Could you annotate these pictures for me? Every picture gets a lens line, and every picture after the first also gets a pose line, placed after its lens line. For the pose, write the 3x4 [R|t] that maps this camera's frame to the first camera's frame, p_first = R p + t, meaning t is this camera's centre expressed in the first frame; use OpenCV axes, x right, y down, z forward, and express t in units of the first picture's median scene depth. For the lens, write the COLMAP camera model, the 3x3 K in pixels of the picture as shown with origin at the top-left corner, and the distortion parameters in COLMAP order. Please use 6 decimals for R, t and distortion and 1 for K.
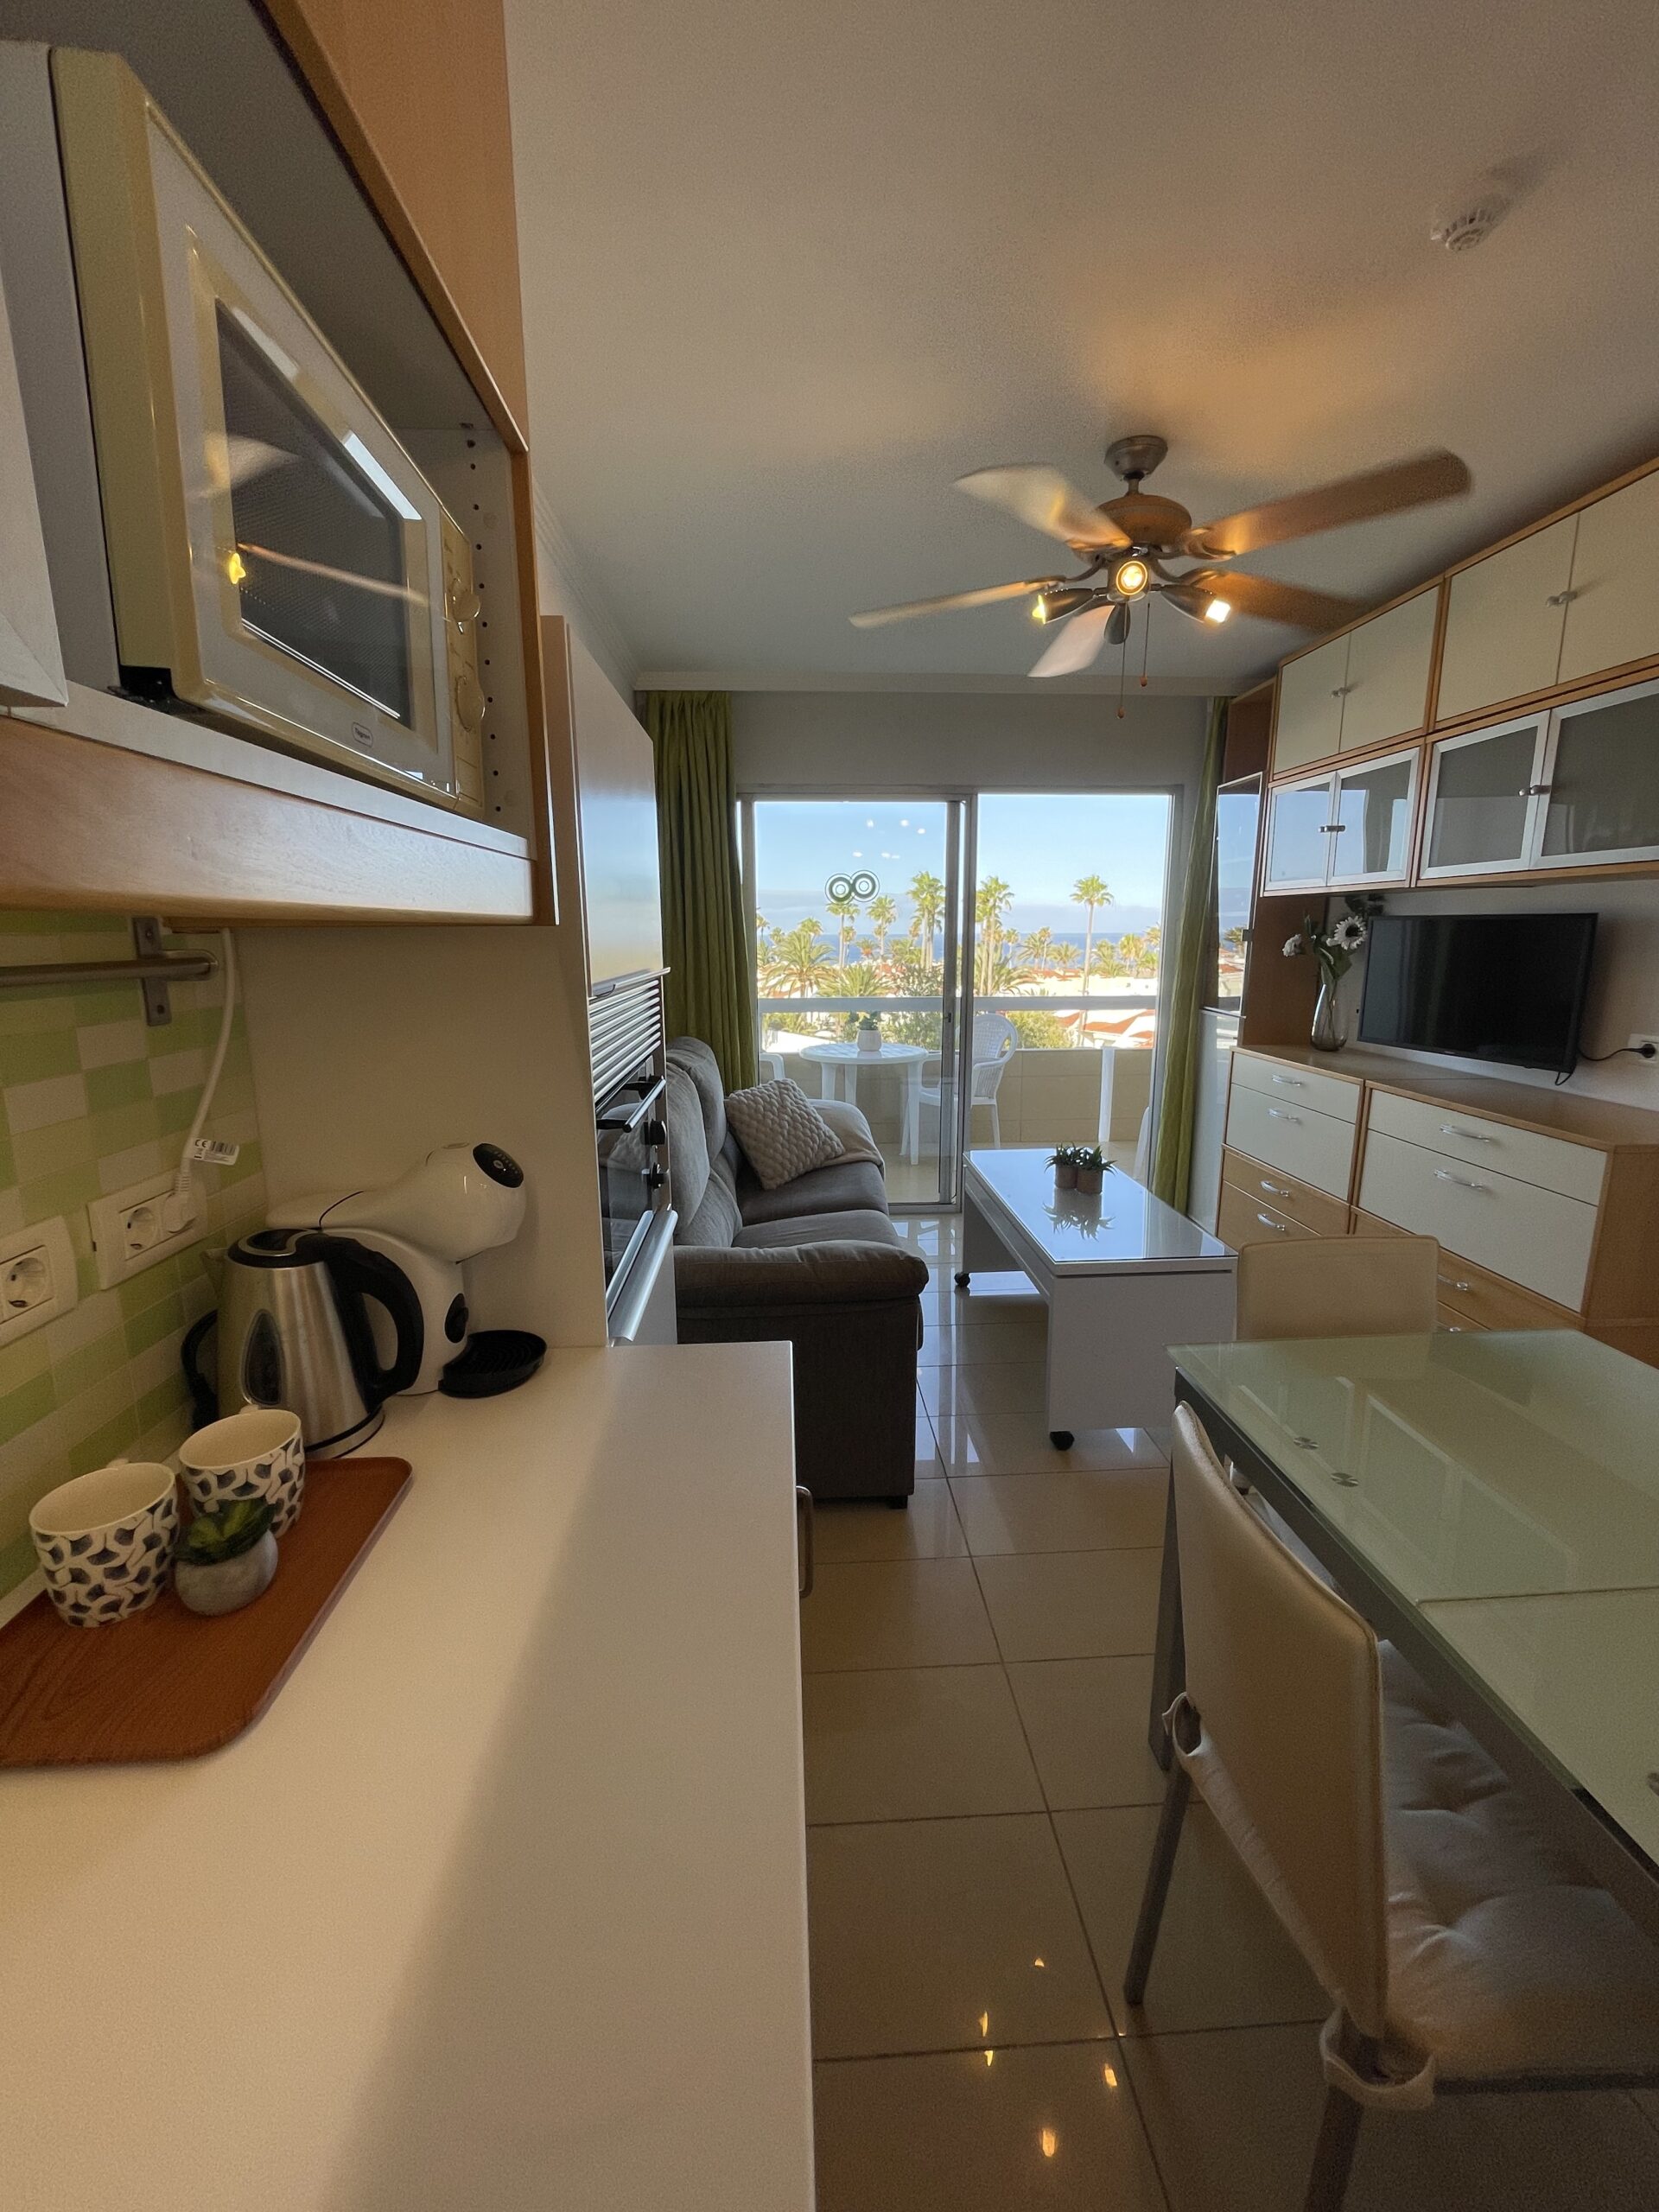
lens RADIAL K [[892.5, 0, 827.3], [0, 892.5, 1100.8], [0, 0, 1]] dist [-0.002794, 0.000366]
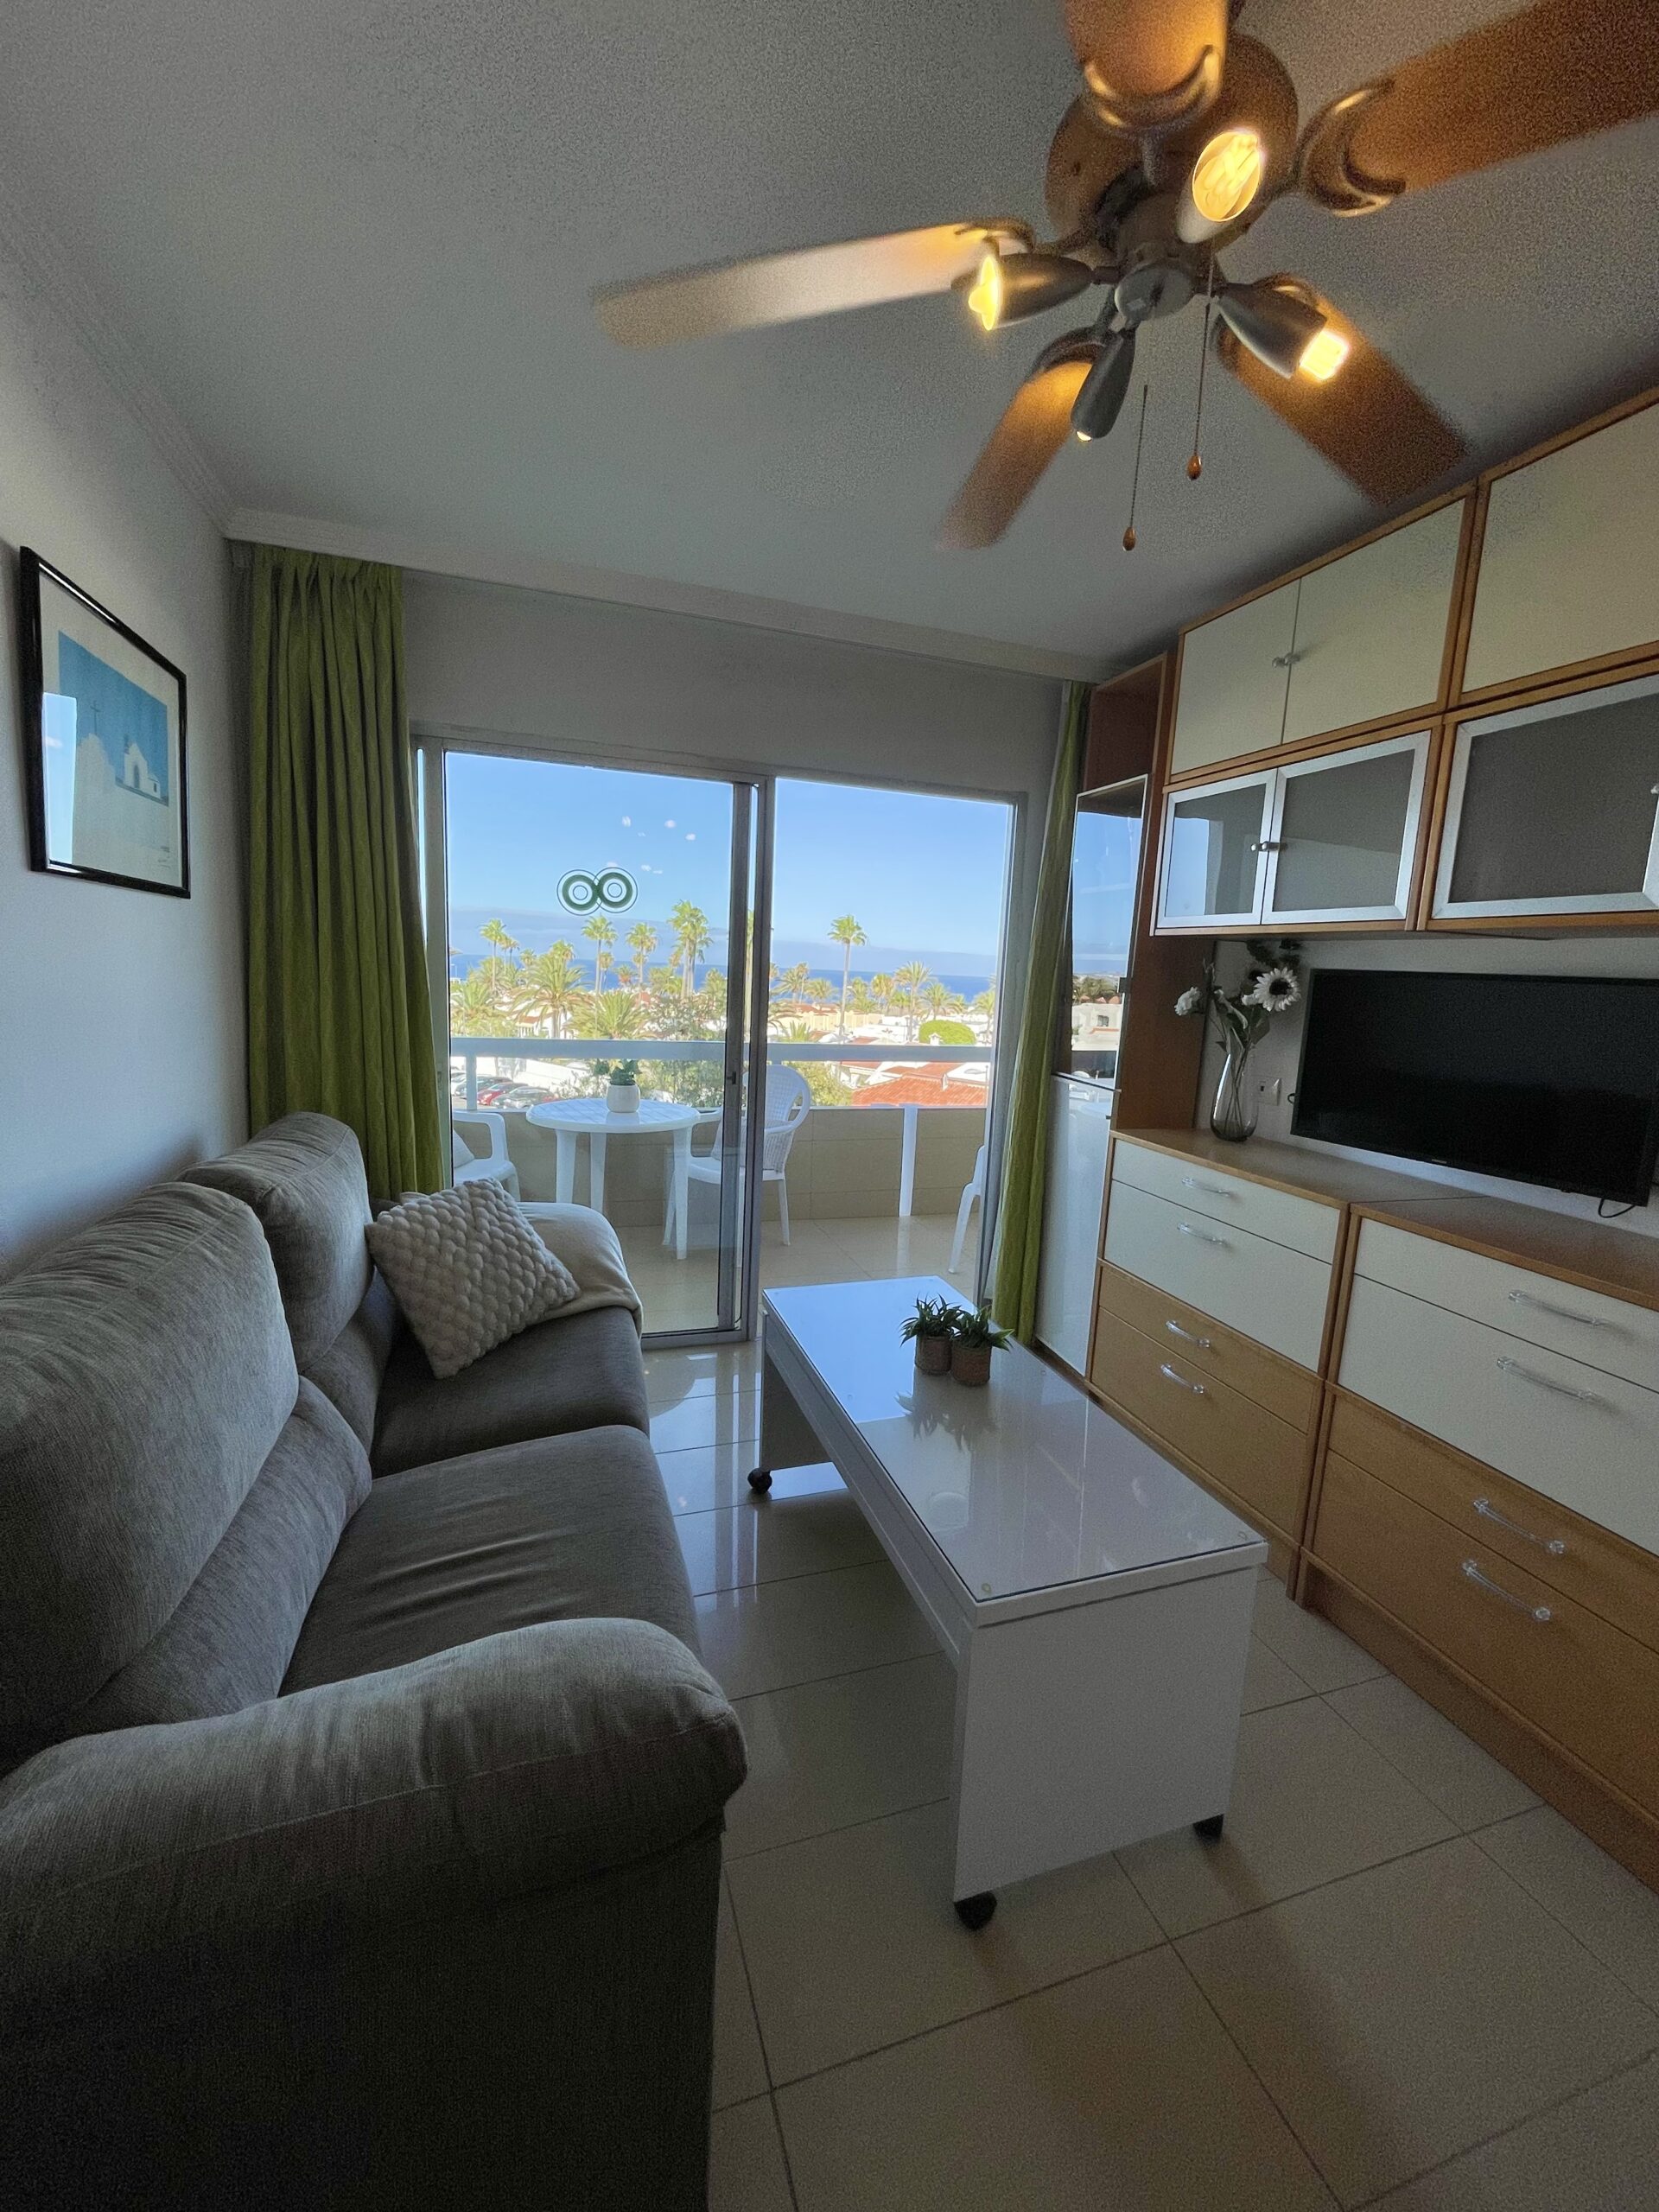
lens RADIAL K [[892.5, 0, 831.3], [0, 892.5, 1103.4], [0, 0, 1]] dist [-0.002794, 0.000366]
pose [[0.963135, 0.007788, 0.268905, 0.025083], [0.000395, 0.999539, -0.030366, -0.072781], [-0.269018, 0.029353, 0.962688, 0.397253]]
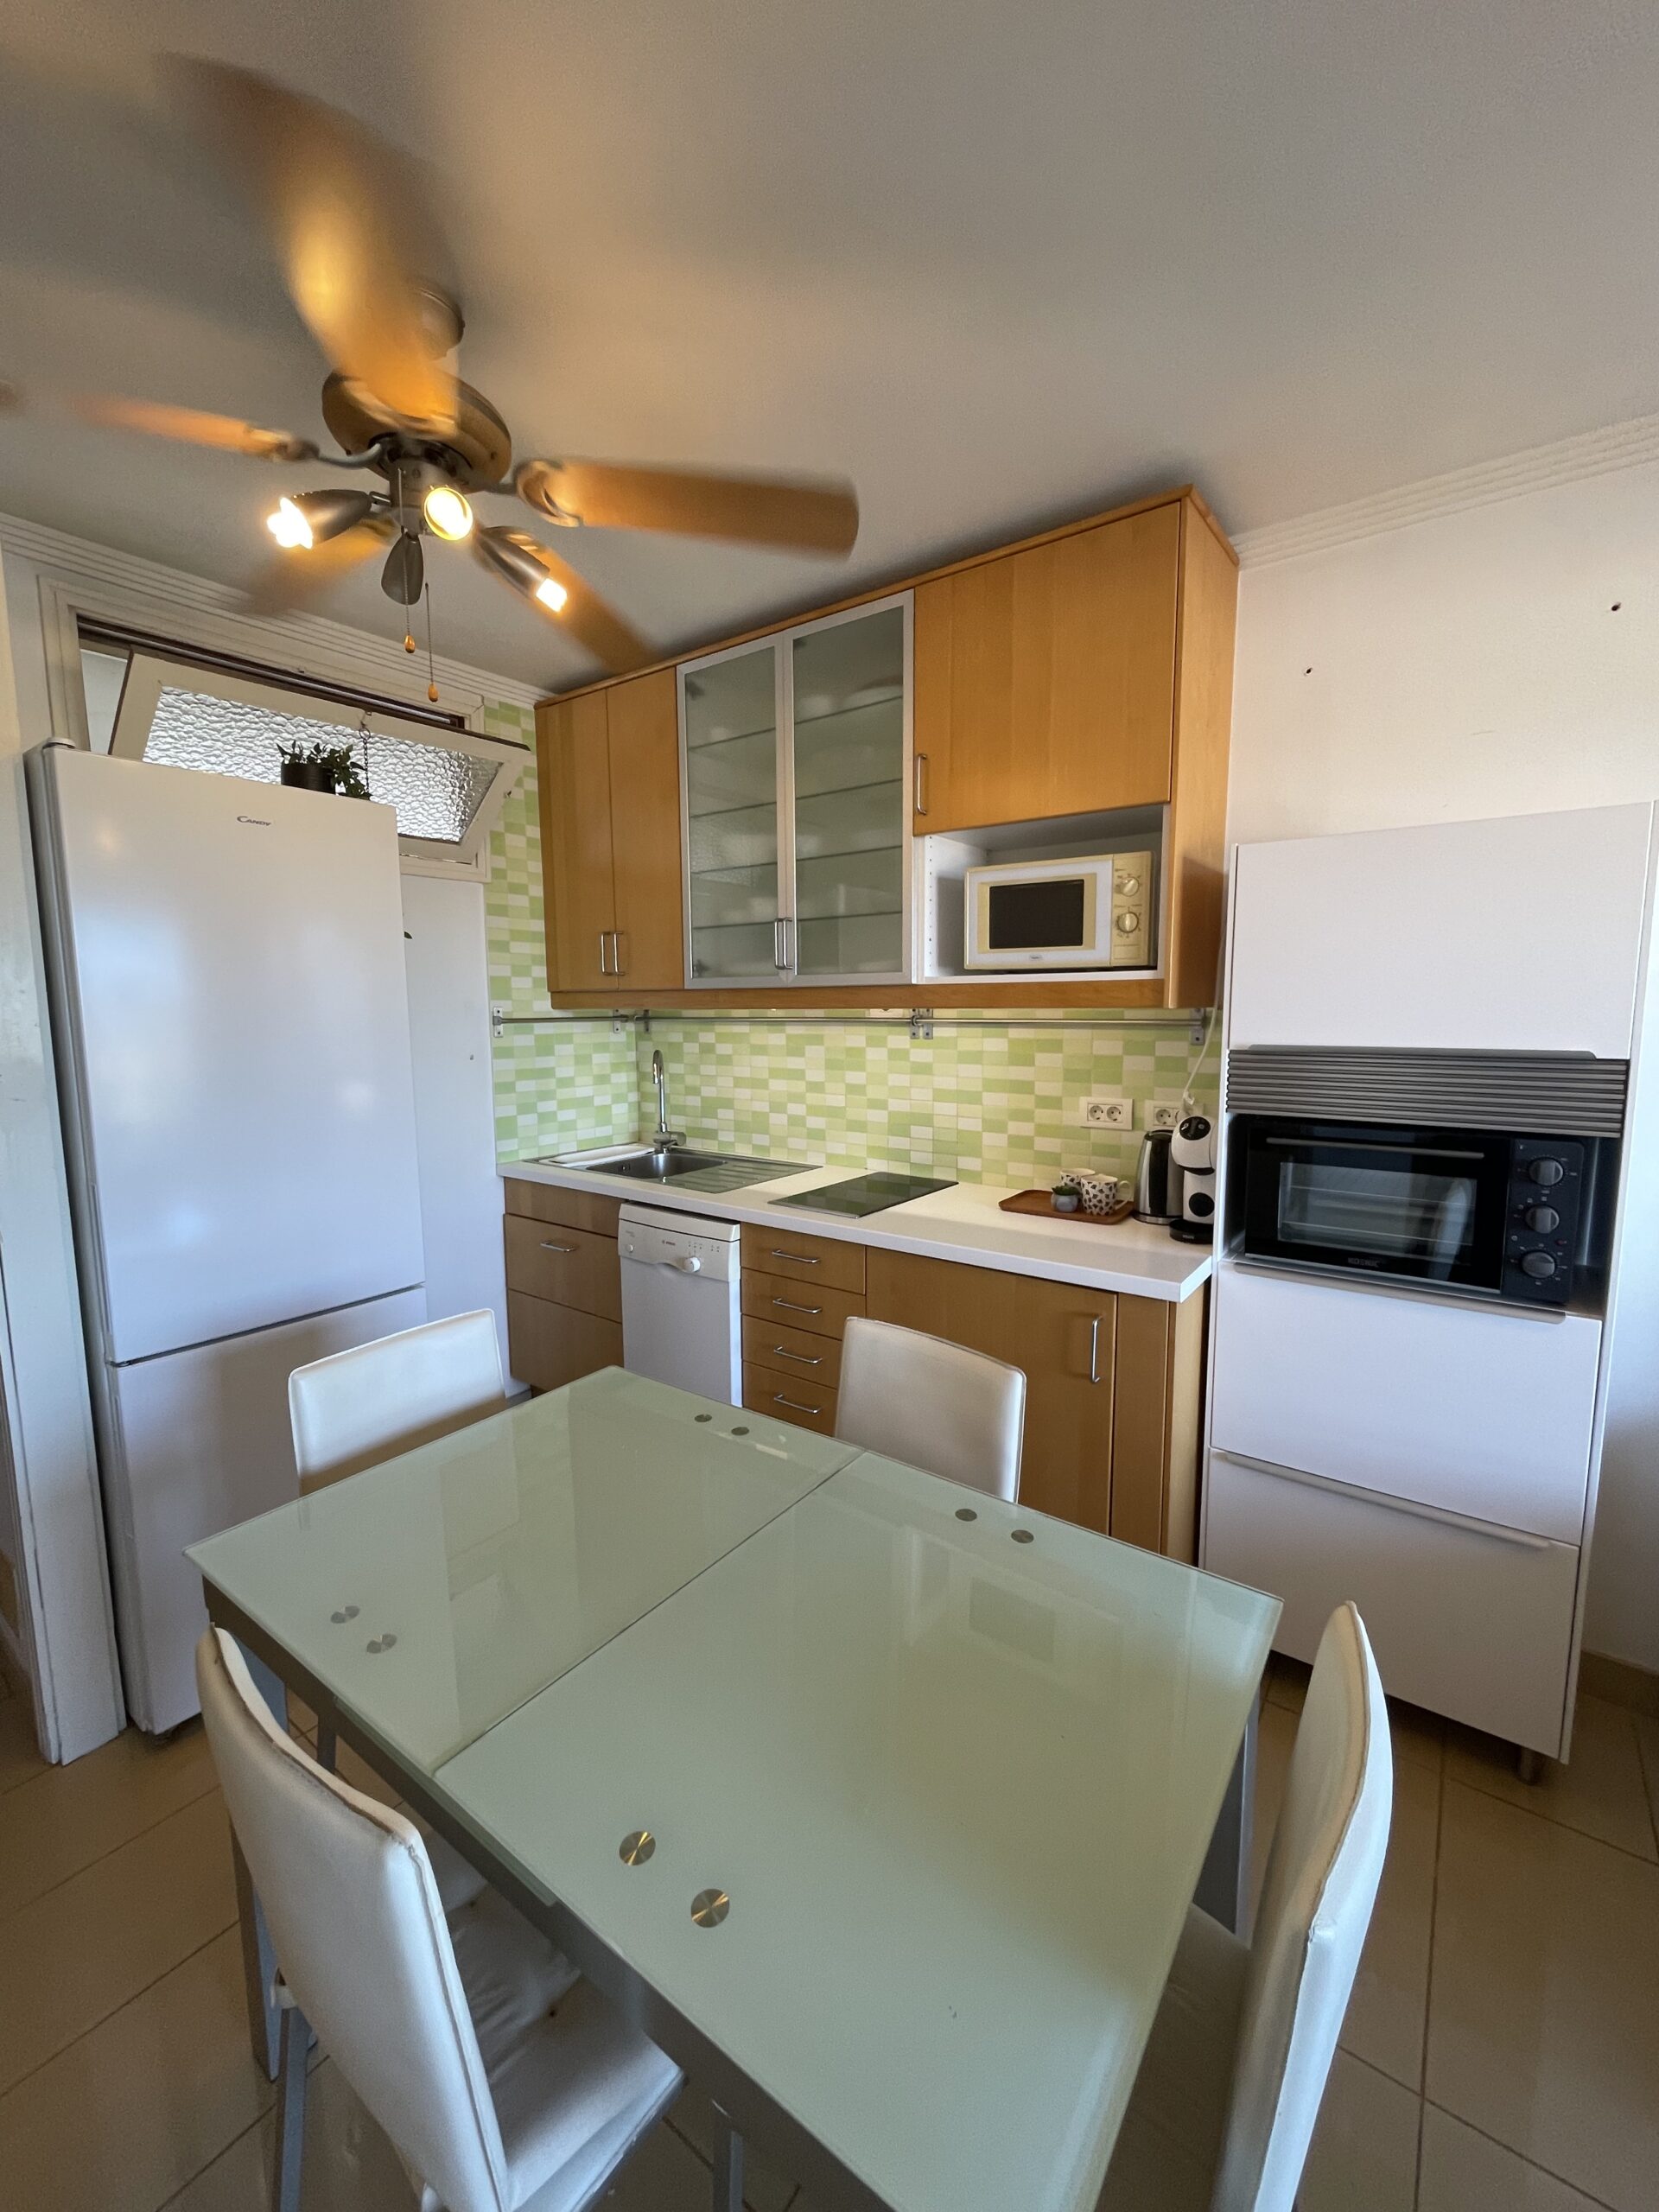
lens RADIAL K [[892.5, 0, 827.9], [0, 892.5, 1102.7], [0, 0, 1]] dist [-0.002794, 0.000366]
pose [[-0.635983, 0.098341, -0.765411, 0.533934], [-0.133188, 0.962976, 0.234391, -0.108955], [0.760123, 0.251012, -0.599338, 0.502422]]
